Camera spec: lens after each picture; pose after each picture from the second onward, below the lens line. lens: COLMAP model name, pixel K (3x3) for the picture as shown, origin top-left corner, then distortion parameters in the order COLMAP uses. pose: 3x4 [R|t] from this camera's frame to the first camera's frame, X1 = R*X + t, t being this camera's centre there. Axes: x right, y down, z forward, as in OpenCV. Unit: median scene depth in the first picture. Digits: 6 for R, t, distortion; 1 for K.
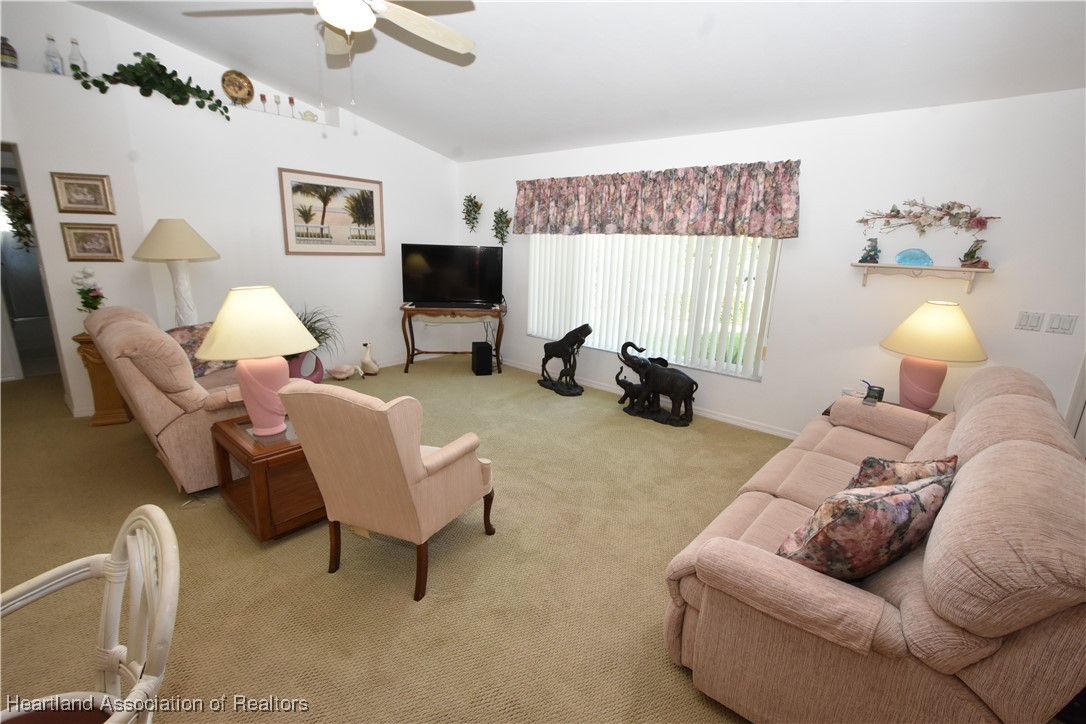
lens RADIAL K [[473.3, 0, 543.0], [0, 473.3, 362.0], [0, 0, 1]] dist [-0.002470, -0.000860]
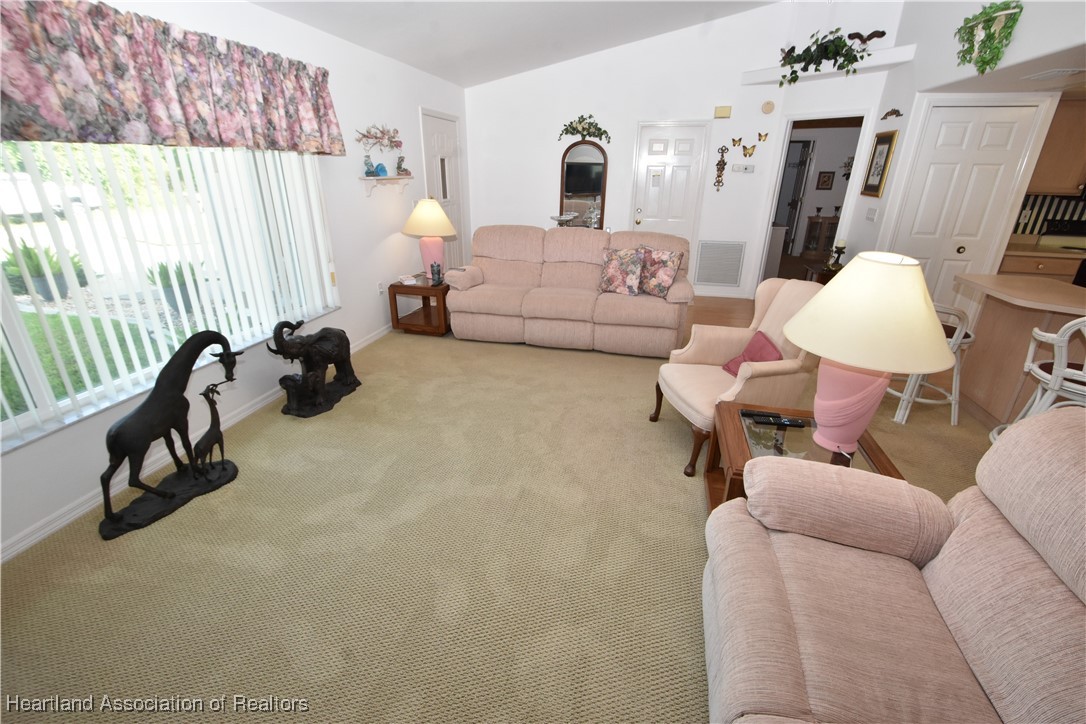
lens RADIAL K [[482.7, 0, 543.0], [0, 482.7, 362.0], [0, 0, 1]] dist [0.000205, -0.000261]
pose [[-0.456894, -0.366348, 0.810578, -0.738002], [0.192830, 0.848792, 0.492310, -0.346142], [-0.868369, 0.381238, -0.317165, 1.249024]]
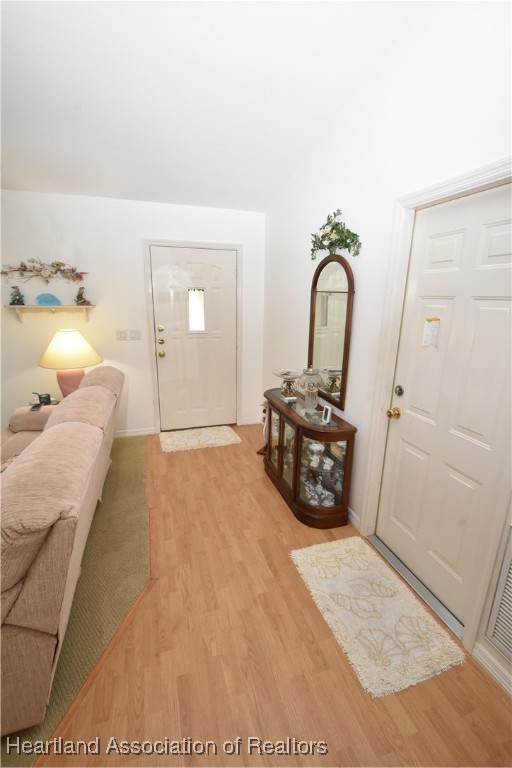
lens RADIAL K [[334.7, 0, 256.0], [0, 334.7, 384.0], [0, 0, 1]] dist [-0.002470, -0.000860]
pose [[0.530902, -0.240558, 0.812573, 0.236998], [0.210239, 0.966275, 0.148699, 0.007078], [-0.820940, 0.091890, 0.563572, -0.063862]]
